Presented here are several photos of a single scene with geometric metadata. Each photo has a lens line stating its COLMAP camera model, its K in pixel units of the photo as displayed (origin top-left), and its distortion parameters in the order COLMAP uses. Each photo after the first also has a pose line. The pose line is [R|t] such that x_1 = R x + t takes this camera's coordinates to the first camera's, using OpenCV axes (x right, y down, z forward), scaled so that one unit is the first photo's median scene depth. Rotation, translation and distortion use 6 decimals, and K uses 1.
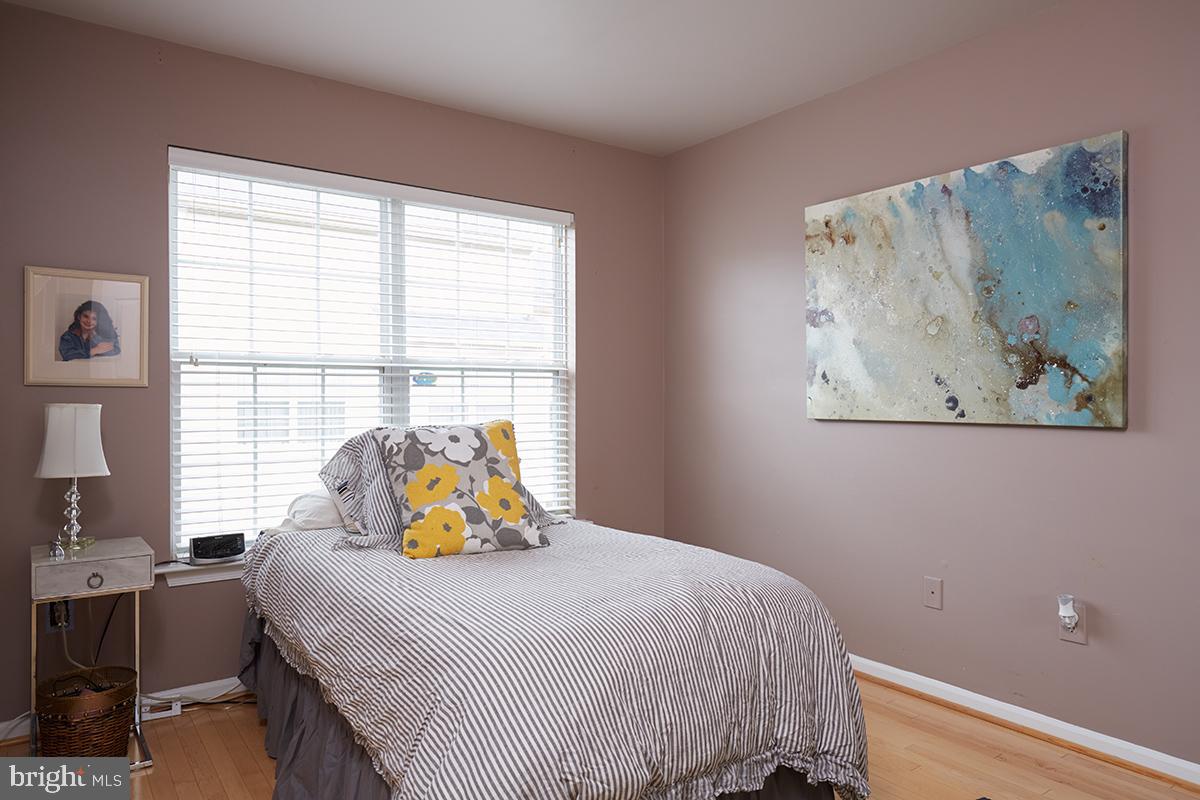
lens RADIAL K [[784.0, 0, 592.7], [0, 784.0, 399.2], [0, 0, 1]] dist [-0.005151, -0.000373]
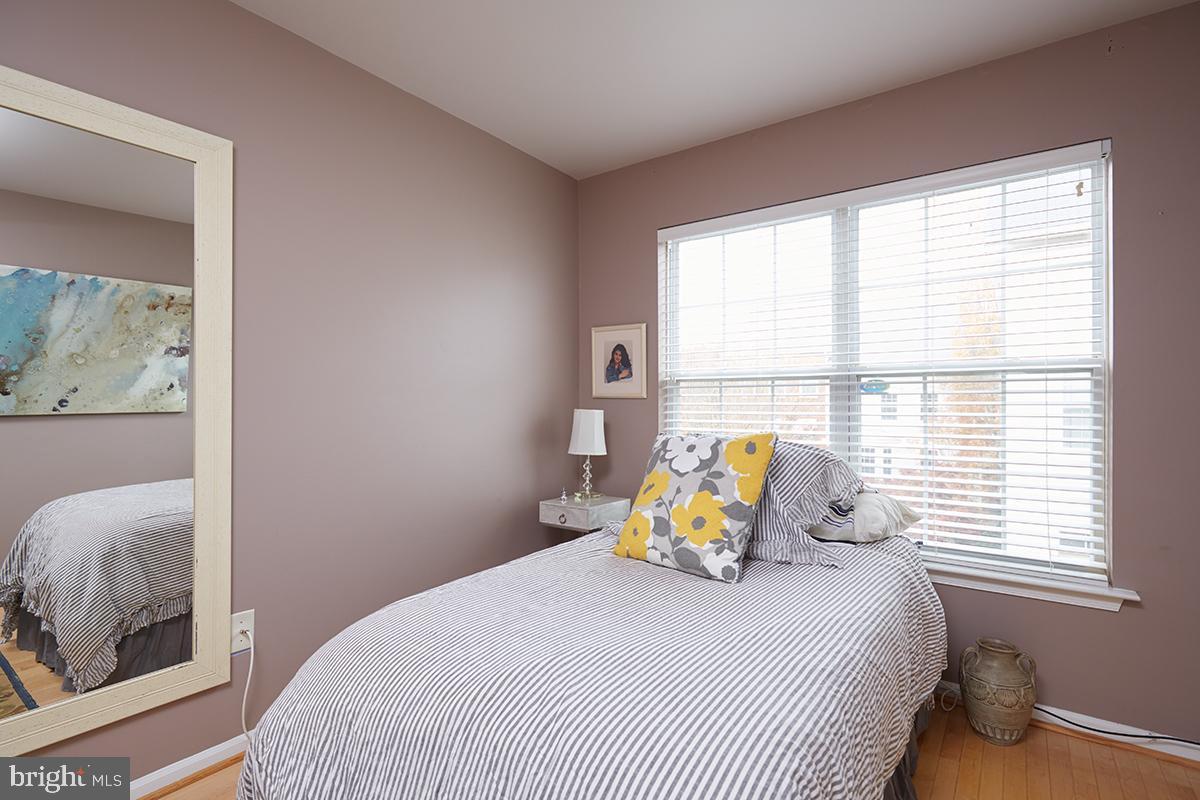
lens RADIAL K [[568.0, 0, 600.3], [0, 568.0, 401.2], [0, 0, 1]] dist [-0.000971, -0.000003]
pose [[0.320643, -0.004413, -0.947190, 0.429804], [-0.003155, 0.999979, -0.005727, -0.003957], [0.947195, 0.004824, 0.320622, 0.602496]]
